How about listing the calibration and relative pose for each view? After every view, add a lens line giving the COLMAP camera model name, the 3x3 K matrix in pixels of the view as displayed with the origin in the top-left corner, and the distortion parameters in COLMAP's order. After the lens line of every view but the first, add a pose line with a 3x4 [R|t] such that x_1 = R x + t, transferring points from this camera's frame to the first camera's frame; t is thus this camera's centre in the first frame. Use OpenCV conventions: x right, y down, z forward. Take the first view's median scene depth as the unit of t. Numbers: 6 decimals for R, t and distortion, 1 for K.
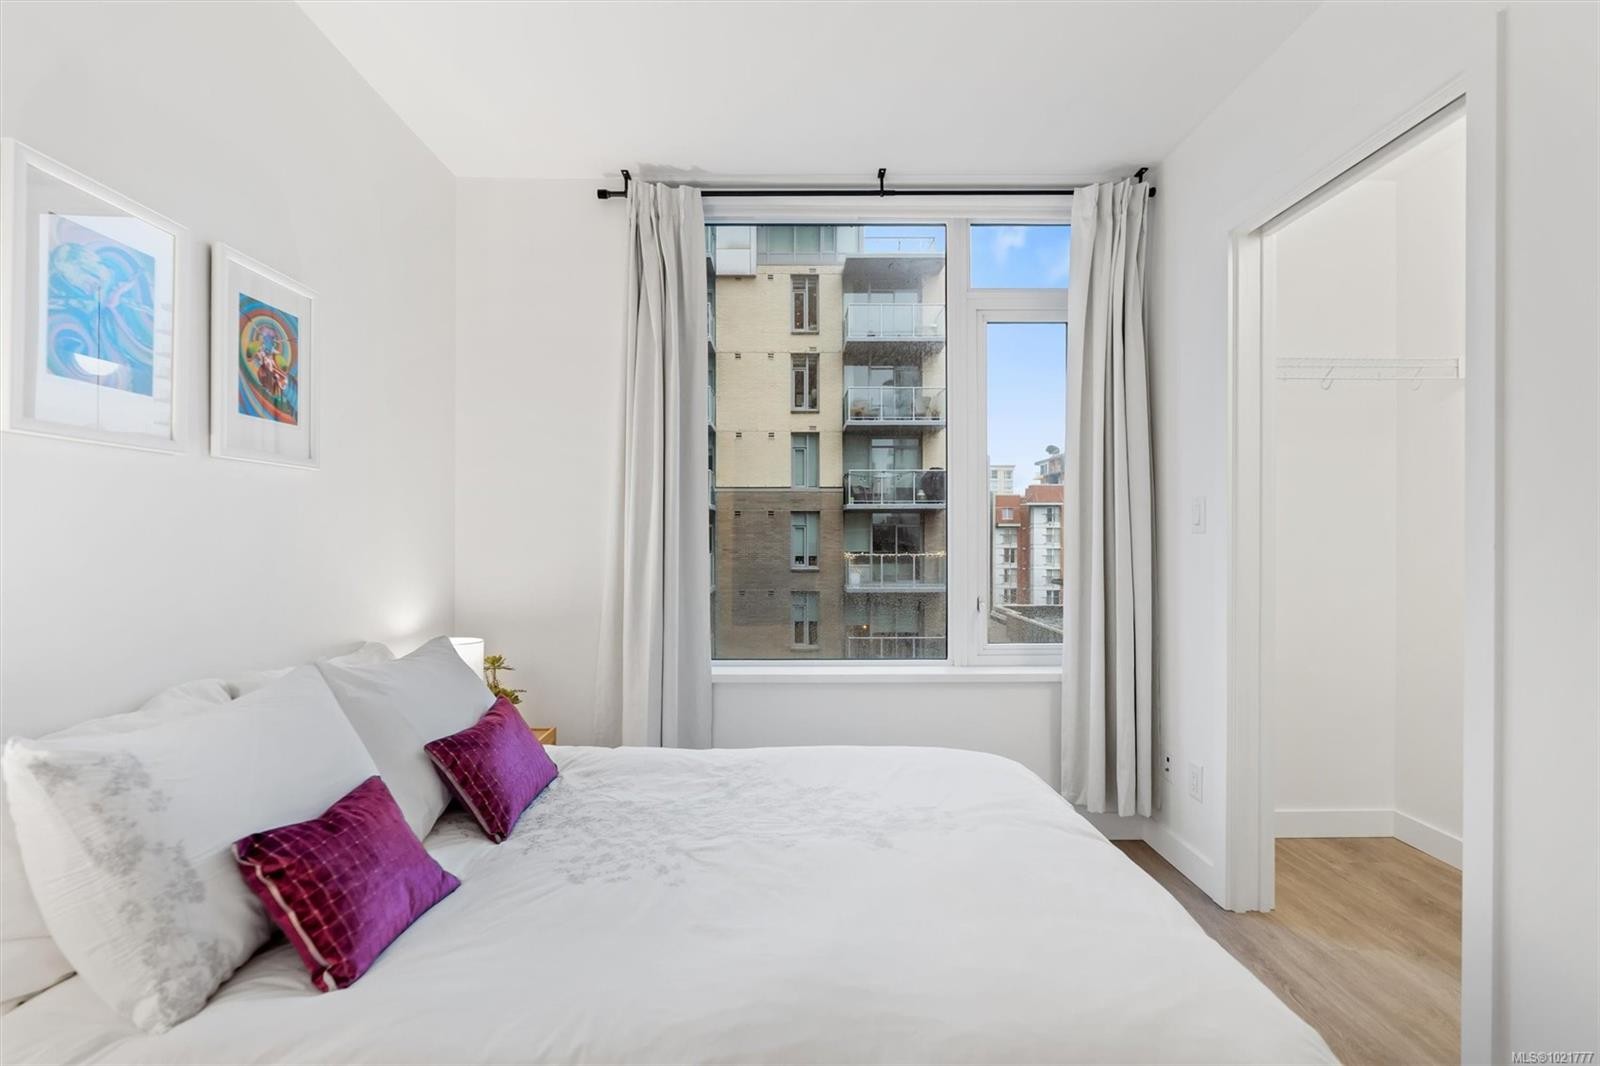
lens RADIAL K [[731.2, 0, 799.8], [0, 731.2, 540.3], [0, 0, 1]] dist [-0.008006, 0.001654]
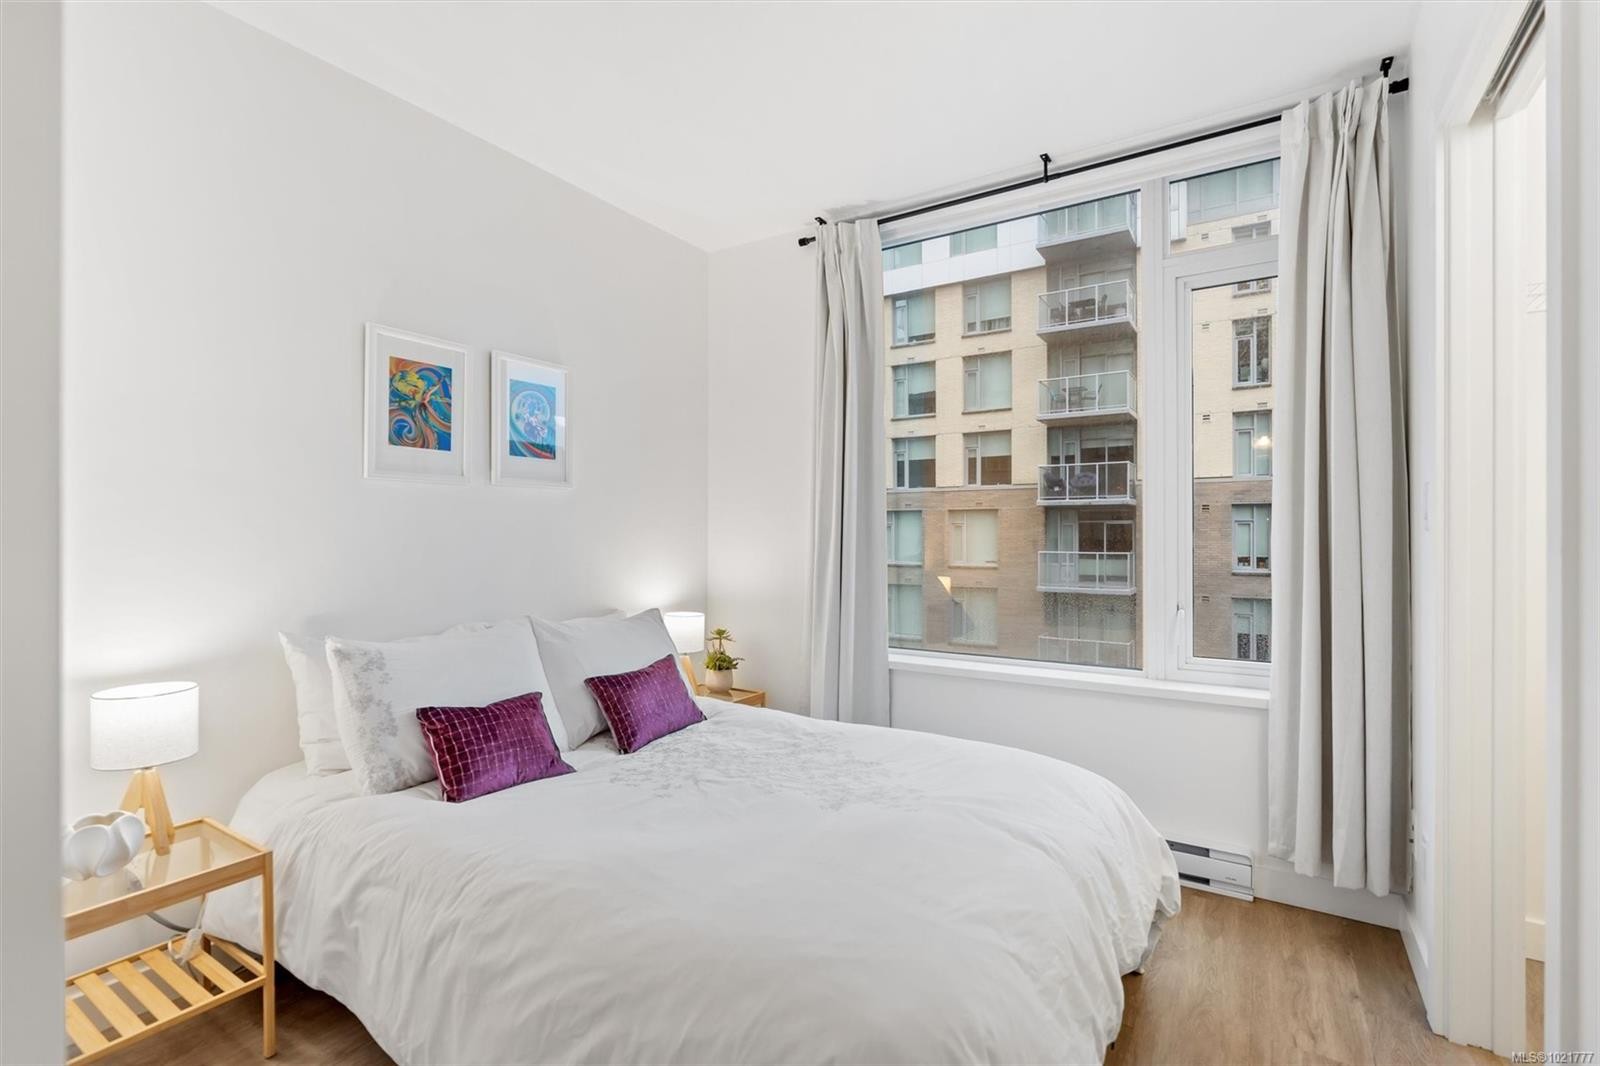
lens RADIAL K [[731.2, 0, 787.0], [0, 731.2, 535.5], [0, 0, 1]] dist [-0.008006, 0.001654]
pose [[0.836170, 0.001544, -0.548467, 0.461651], [-0.003126, 0.999993, -0.001950, -0.000515], [0.548461, 0.003345, 0.836170, 0.008569]]
